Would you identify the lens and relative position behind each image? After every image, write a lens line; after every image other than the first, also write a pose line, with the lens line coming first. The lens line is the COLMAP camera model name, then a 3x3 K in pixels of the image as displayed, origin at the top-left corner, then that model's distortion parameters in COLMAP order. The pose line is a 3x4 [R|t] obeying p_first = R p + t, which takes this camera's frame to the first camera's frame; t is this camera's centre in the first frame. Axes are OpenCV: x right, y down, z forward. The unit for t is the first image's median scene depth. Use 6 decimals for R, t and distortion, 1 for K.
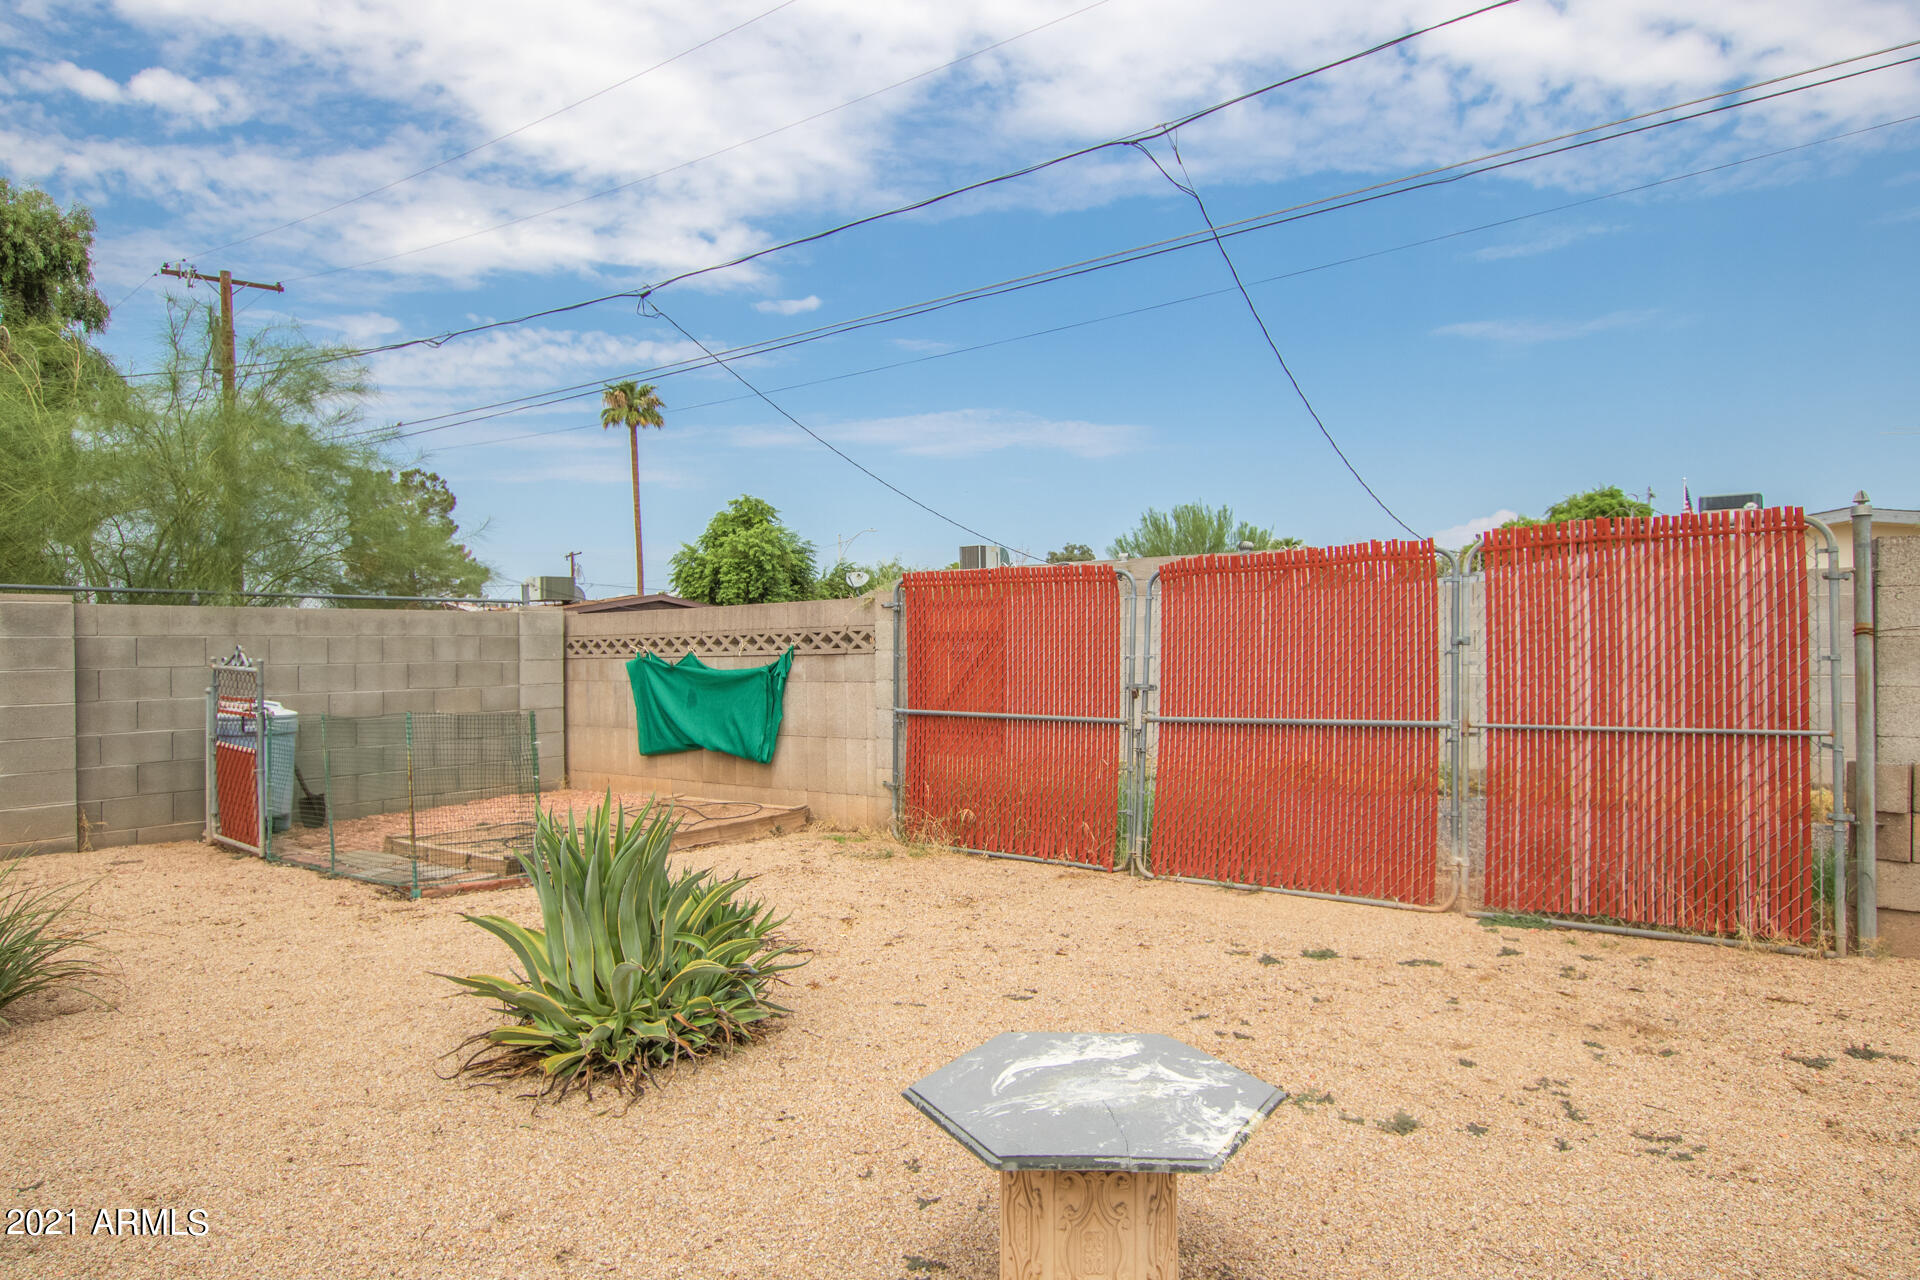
lens RADIAL K [[1066.3, 0, 956.5], [0, 1066.3, 644.5], [0, 0, 1]] dist [0.007101, 0.000368]
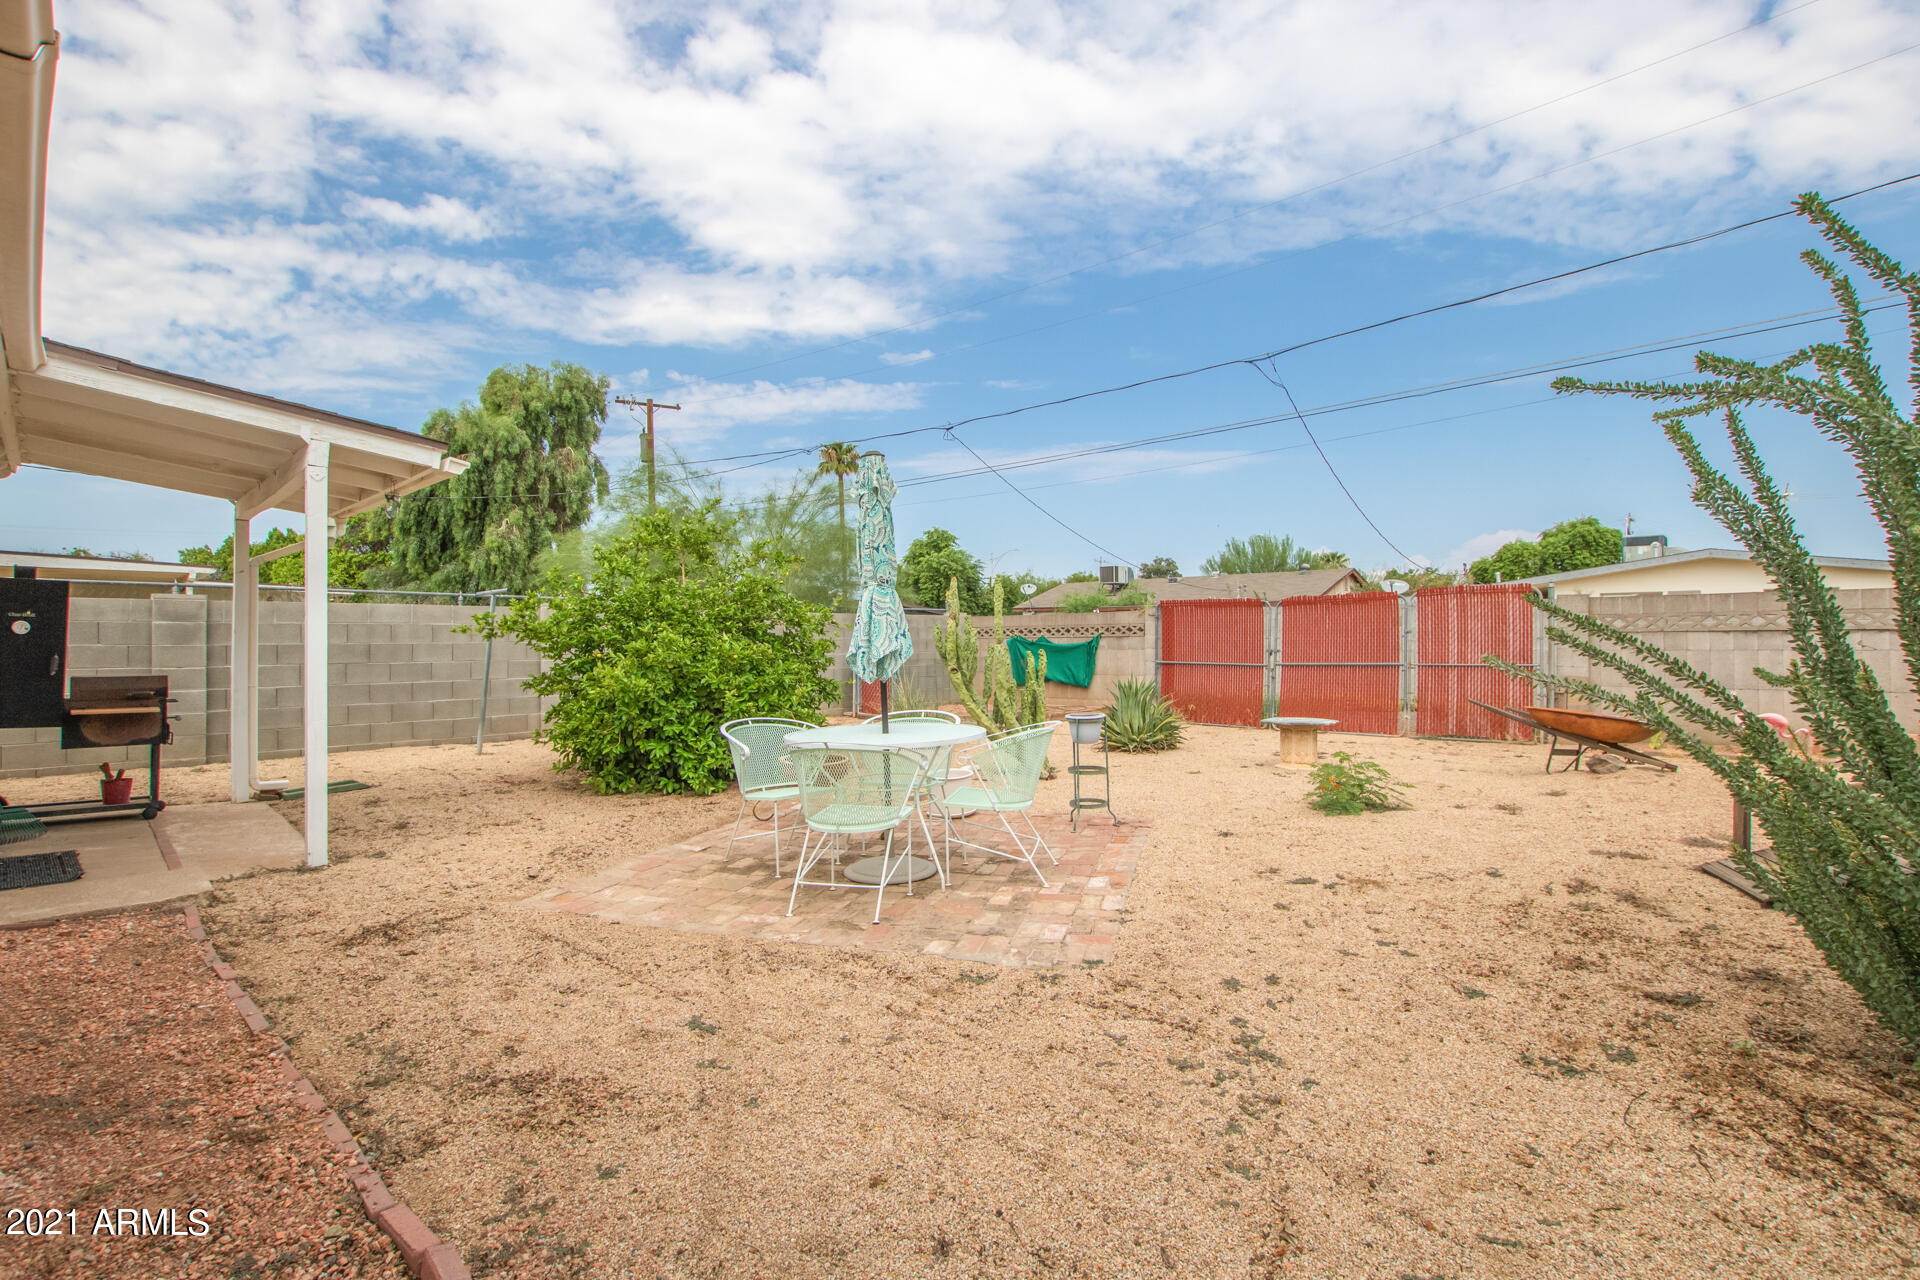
lens RADIAL K [[884.1, 0, 963.5], [0, 884.1, 625.0], [0, 0, 1]] dist [-0.003834, 0.000342]
pose [[0.995487, 0.005173, -0.094755, -0.238387], [-0.006263, 0.999918, -0.011206, 0.006804], [0.094689, 0.011748, 0.995438, -0.741724]]
